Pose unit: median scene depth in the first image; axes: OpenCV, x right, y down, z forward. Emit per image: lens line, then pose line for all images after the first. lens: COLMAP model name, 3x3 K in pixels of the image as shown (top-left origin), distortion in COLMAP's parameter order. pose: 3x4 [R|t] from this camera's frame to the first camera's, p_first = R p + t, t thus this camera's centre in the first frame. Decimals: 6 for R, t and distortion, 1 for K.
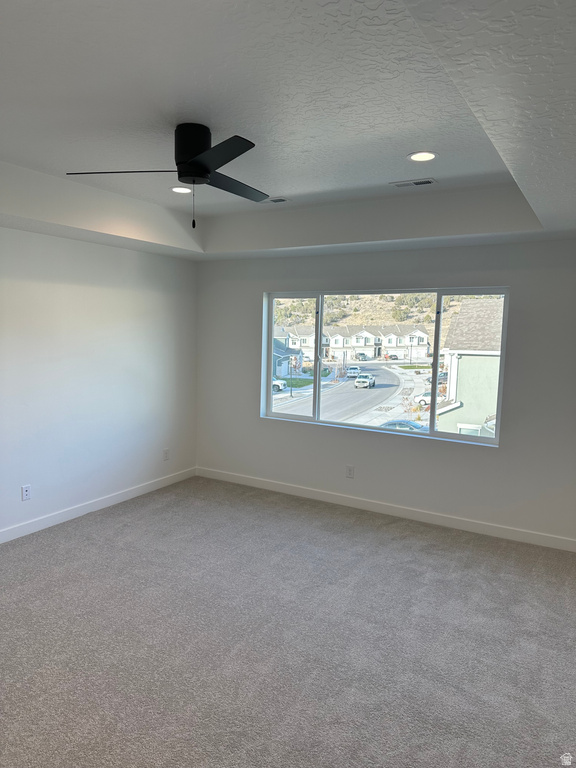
lens RADIAL K [[538.3, 0, 290.1], [0, 538.3, 385.1], [0, 0, 1]] dist [0.070220, -0.084517]
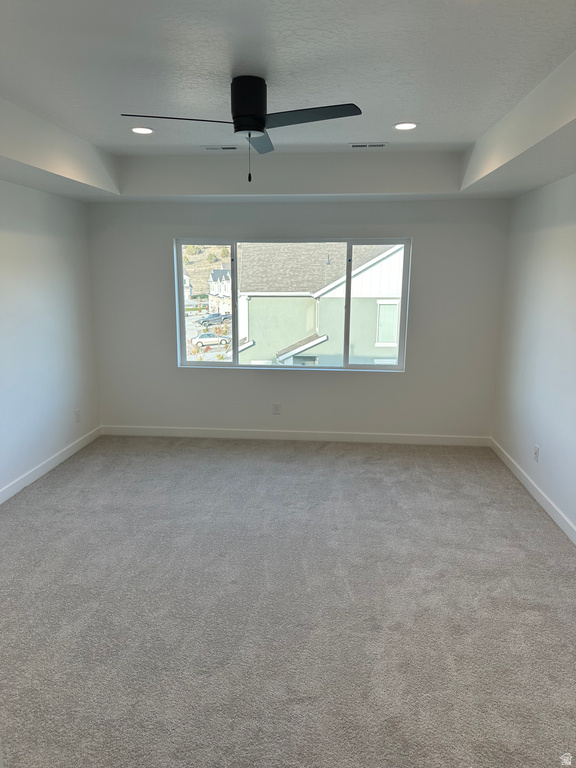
lens RADIAL K [[527.8, 0, 288.0], [0, 527.8, 384.0], [0, 0, 1]] dist [0.210244, -0.434290]
pose [[0.907583, -0.103798, 0.406840, -0.341389], [0.060842, 0.991246, 0.117172, -0.016648], [-0.415441, -0.081590, 0.905954, 0.013233]]
